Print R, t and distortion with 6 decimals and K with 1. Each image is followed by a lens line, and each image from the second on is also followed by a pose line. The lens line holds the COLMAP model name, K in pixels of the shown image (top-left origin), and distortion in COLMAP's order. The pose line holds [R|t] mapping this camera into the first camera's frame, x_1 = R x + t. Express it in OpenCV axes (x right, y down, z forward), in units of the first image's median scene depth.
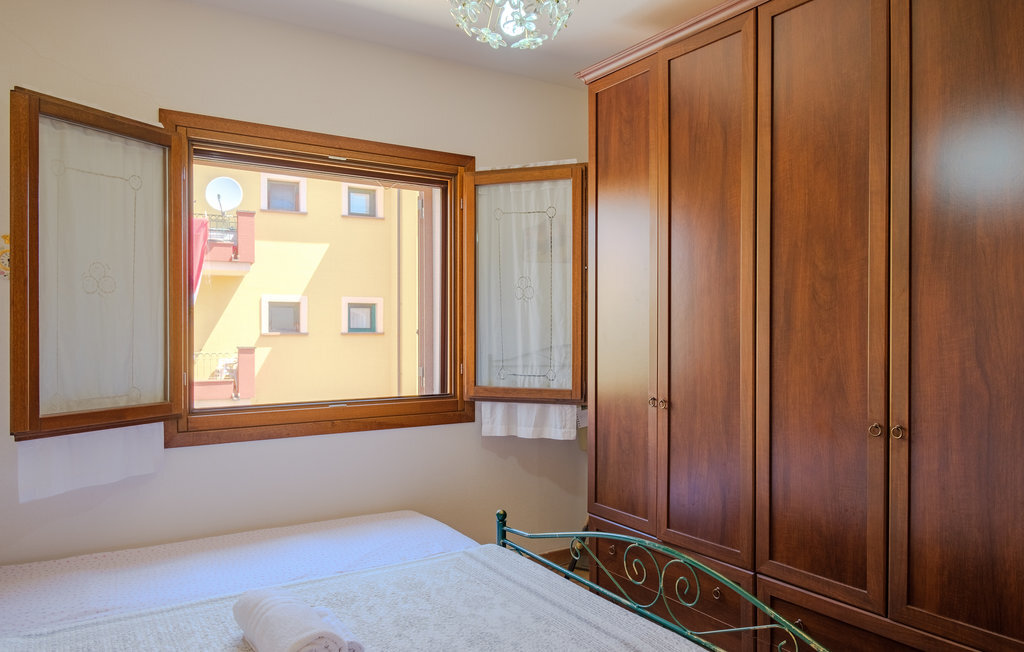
lens RADIAL K [[693.0, 0, 513.5], [0, 693.0, 331.9], [0, 0, 1]] dist [0.011558, 0.000977]
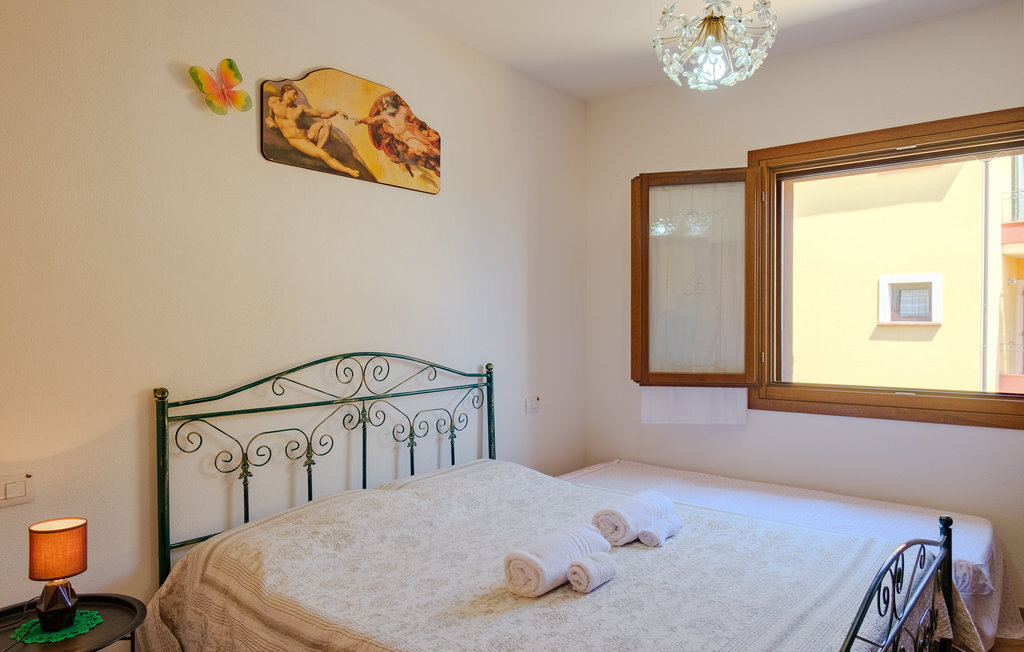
lens RADIAL K [[693.0, 0, 514.9], [0, 693.0, 323.8], [0, 0, 1]] dist [0.011558, 0.000977]
pose [[0.313615, -0.002138, -0.949548, 0.628655], [-0.006368, 0.999970, -0.004355, 0.016012], [0.949529, 0.007412, 0.313592, 0.174972]]
